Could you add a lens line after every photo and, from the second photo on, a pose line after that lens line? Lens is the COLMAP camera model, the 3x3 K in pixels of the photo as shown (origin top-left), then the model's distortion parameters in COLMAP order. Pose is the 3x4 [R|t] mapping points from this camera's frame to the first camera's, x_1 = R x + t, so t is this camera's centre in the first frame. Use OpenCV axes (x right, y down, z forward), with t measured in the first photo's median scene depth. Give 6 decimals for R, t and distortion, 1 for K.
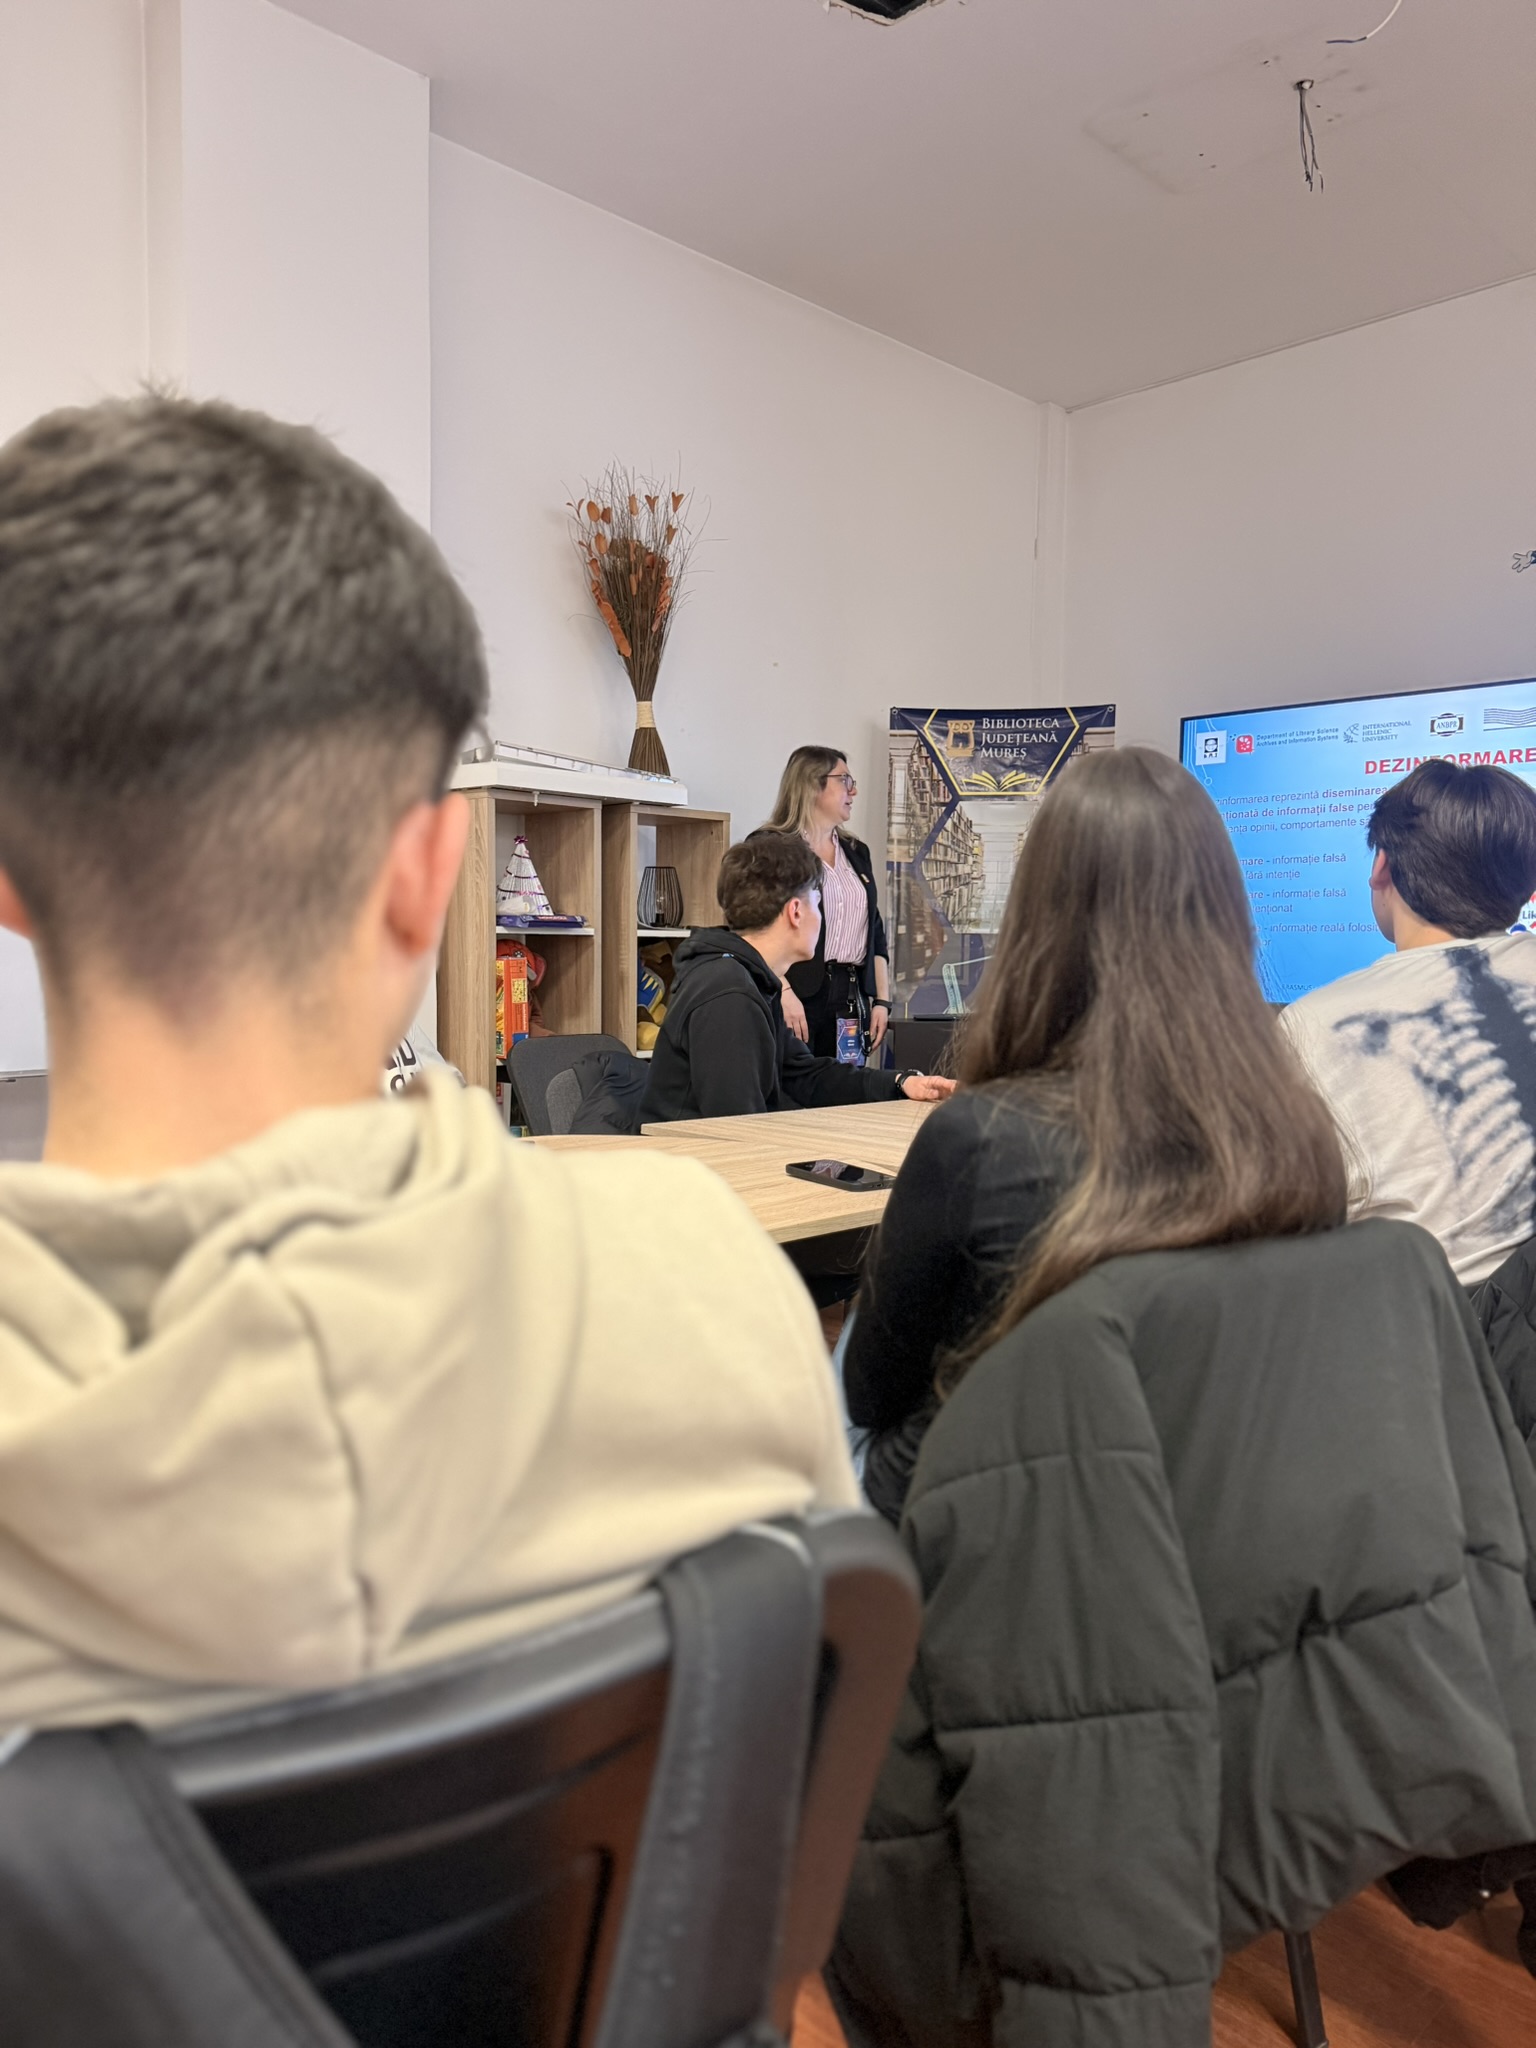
lens RADIAL K [[1423.4, 0, 782.3], [0, 1423.4, 1024.2], [0, 0, 1]] dist [0.006165, -0.009278]
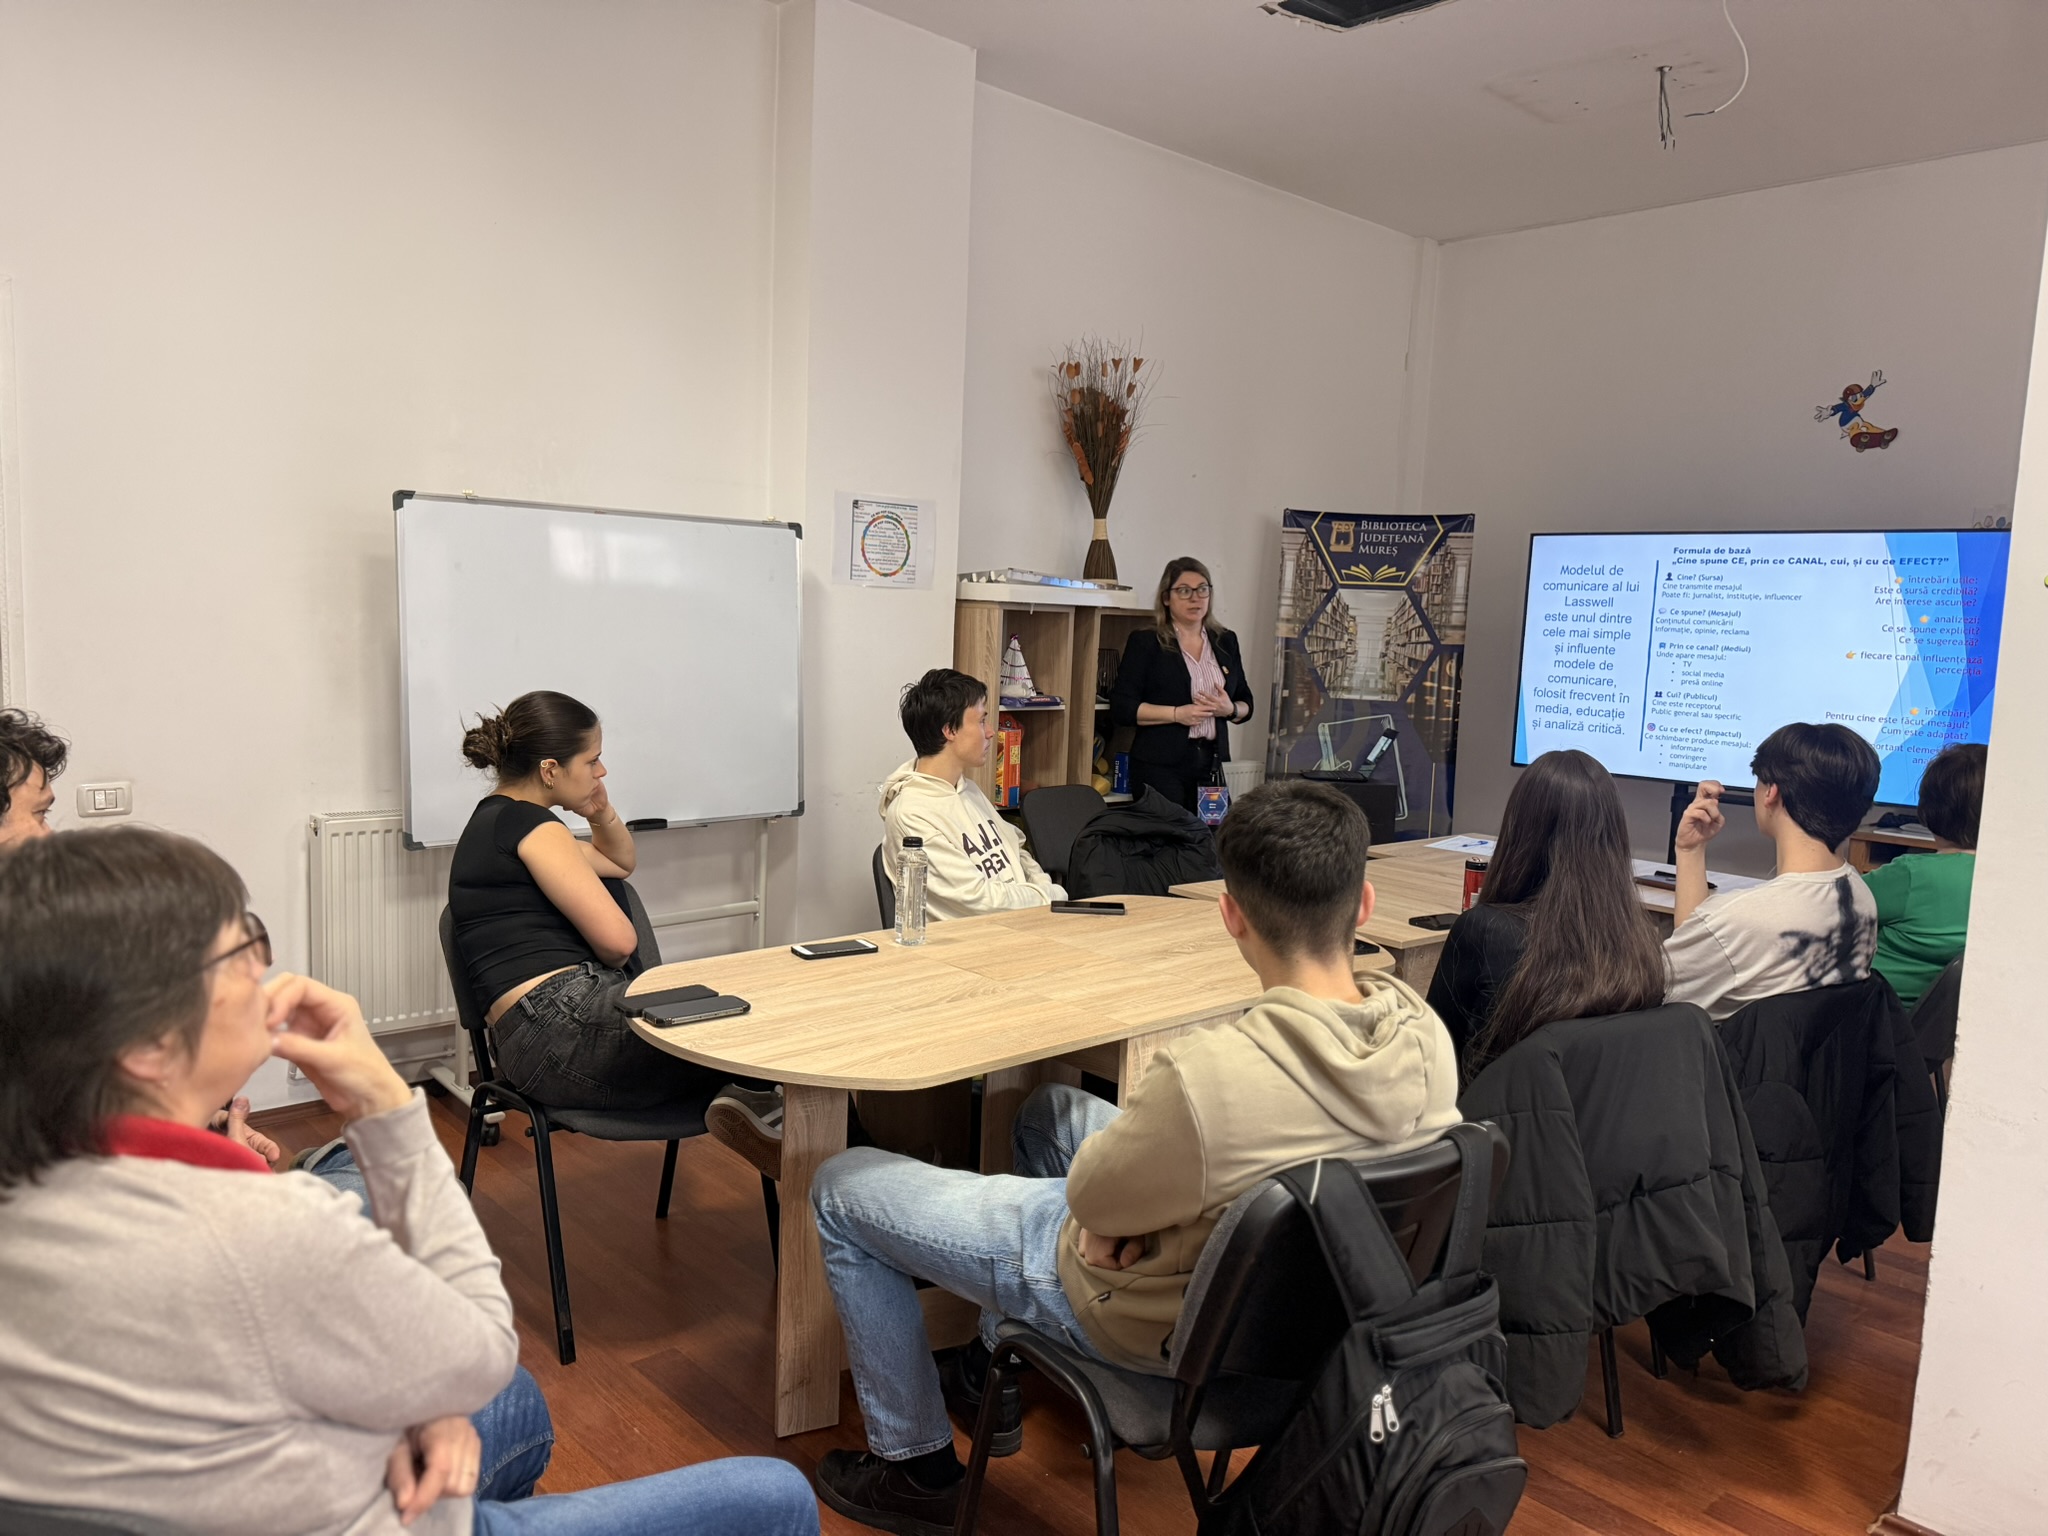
lens RADIAL K [[1423.4, 0, 1006.9], [0, 1423.4, 766.2], [0, 0, 1]] dist [0.006165, -0.009278]
pose [[0.998430, 0.034890, -0.043812, -0.126923], [-0.032612, 0.998132, 0.051662, -0.076641], [0.045532, -0.050152, 0.997703, -0.290727]]
